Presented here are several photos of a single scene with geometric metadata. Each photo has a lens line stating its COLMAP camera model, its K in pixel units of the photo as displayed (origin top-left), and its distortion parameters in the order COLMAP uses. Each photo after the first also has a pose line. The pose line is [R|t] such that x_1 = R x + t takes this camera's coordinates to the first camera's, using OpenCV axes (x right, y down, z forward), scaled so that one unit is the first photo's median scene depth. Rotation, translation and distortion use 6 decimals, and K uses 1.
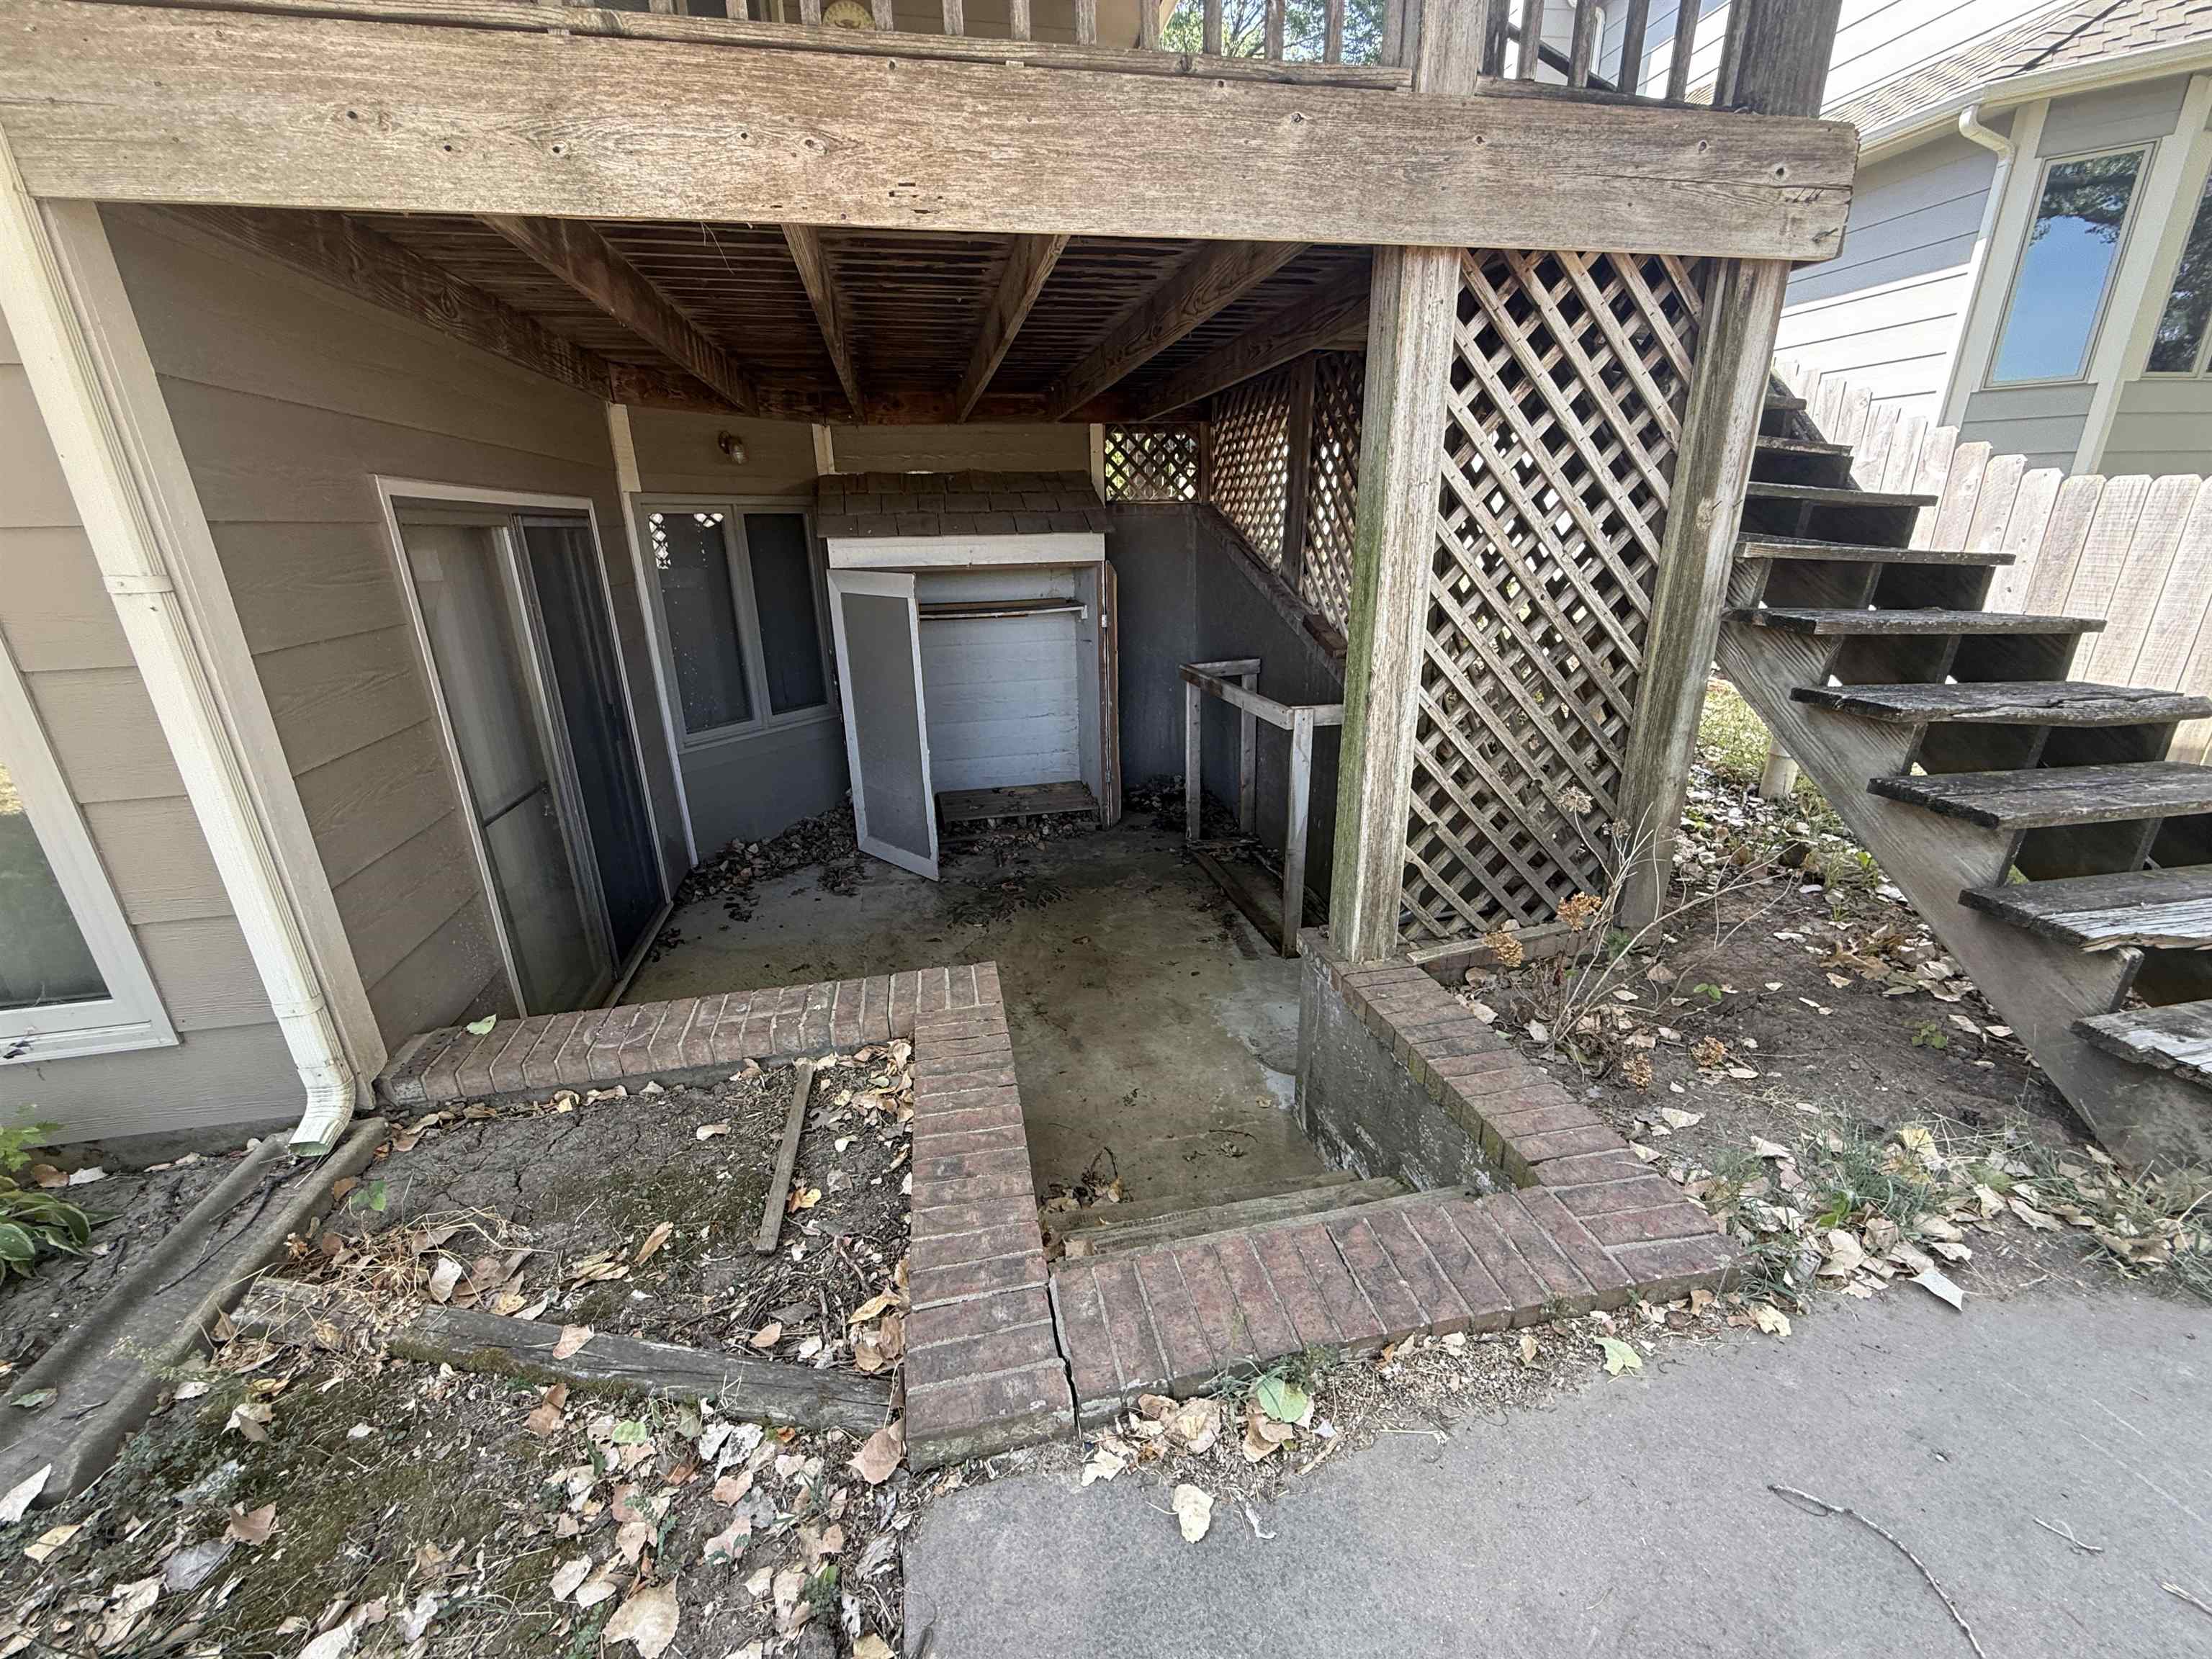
lens RADIAL K [[881.9, 0, 1097.8], [0, 881.9, 833.3], [0, 0, 1]] dist [-0.001269, 0.000497]
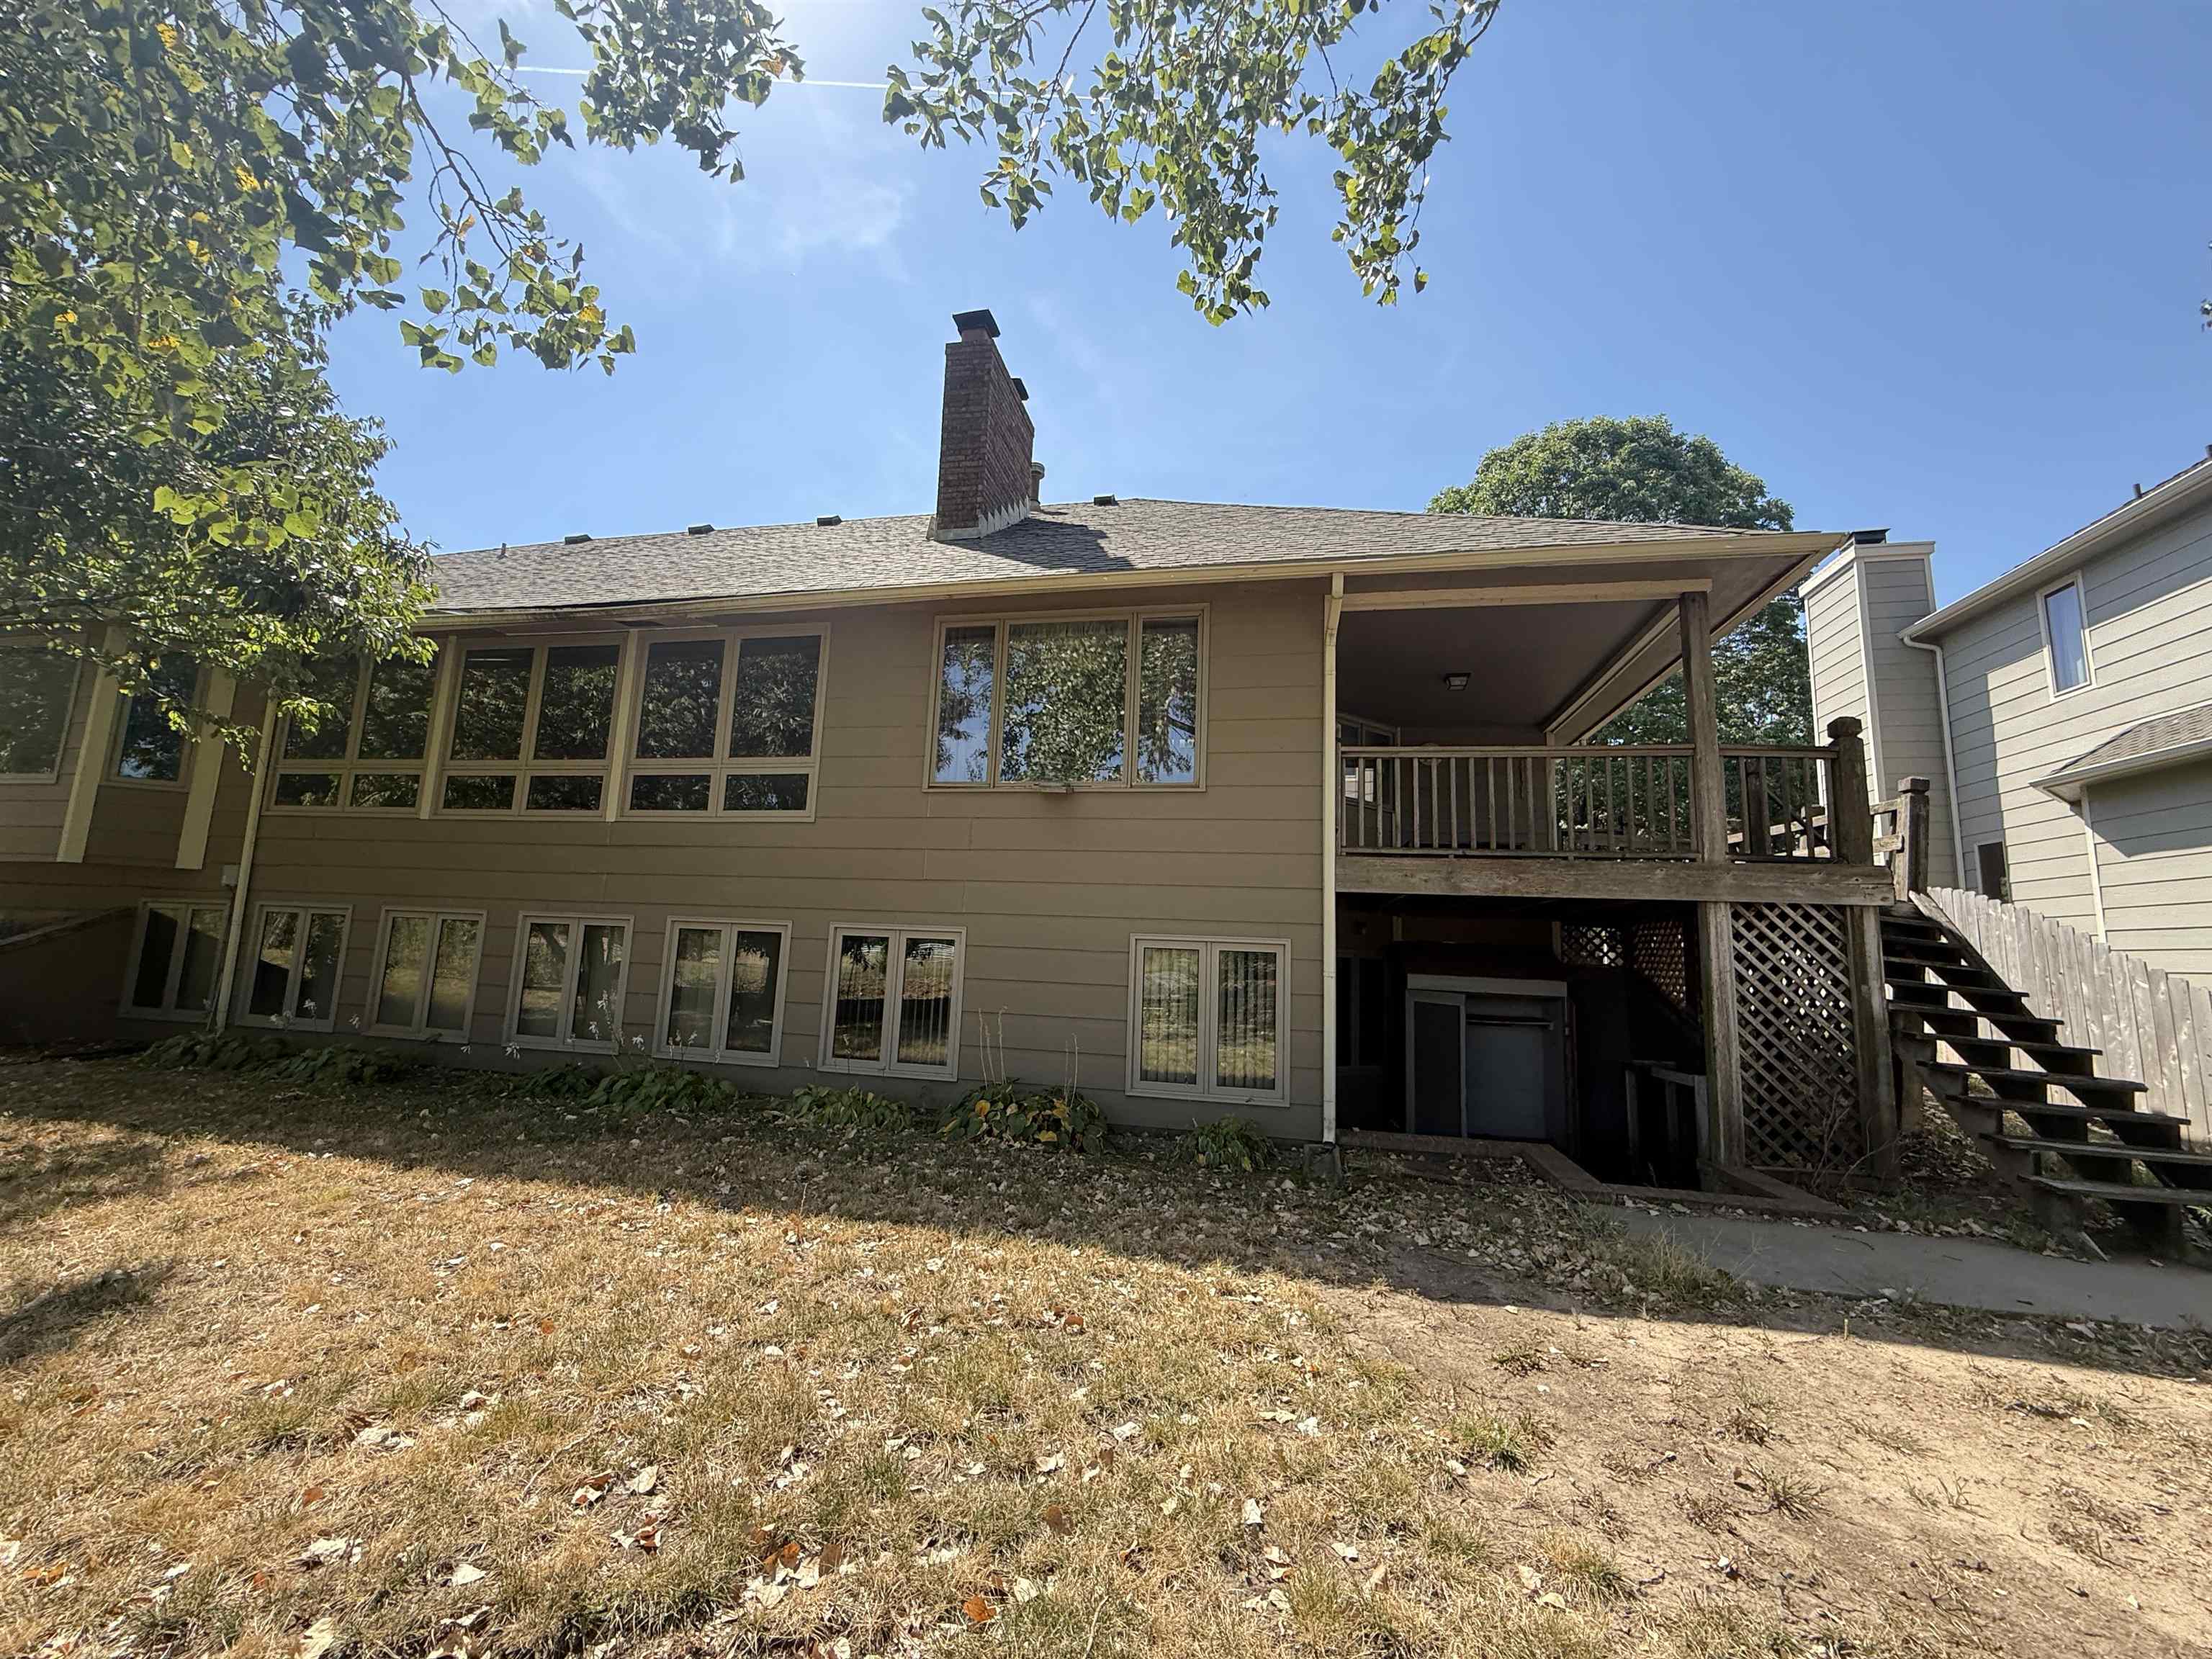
lens RADIAL K [[881.9, 0, 1104.0], [0, 881.9, 825.3], [0, 0, 1]] dist [-0.001269, 0.000497]
pose [[0.915450, 0.003209, -0.402420, -0.315105], [-0.192233, 0.881994, -0.430271, 0.767866], [0.353551, 0.471250, 0.808038, -2.158165]]
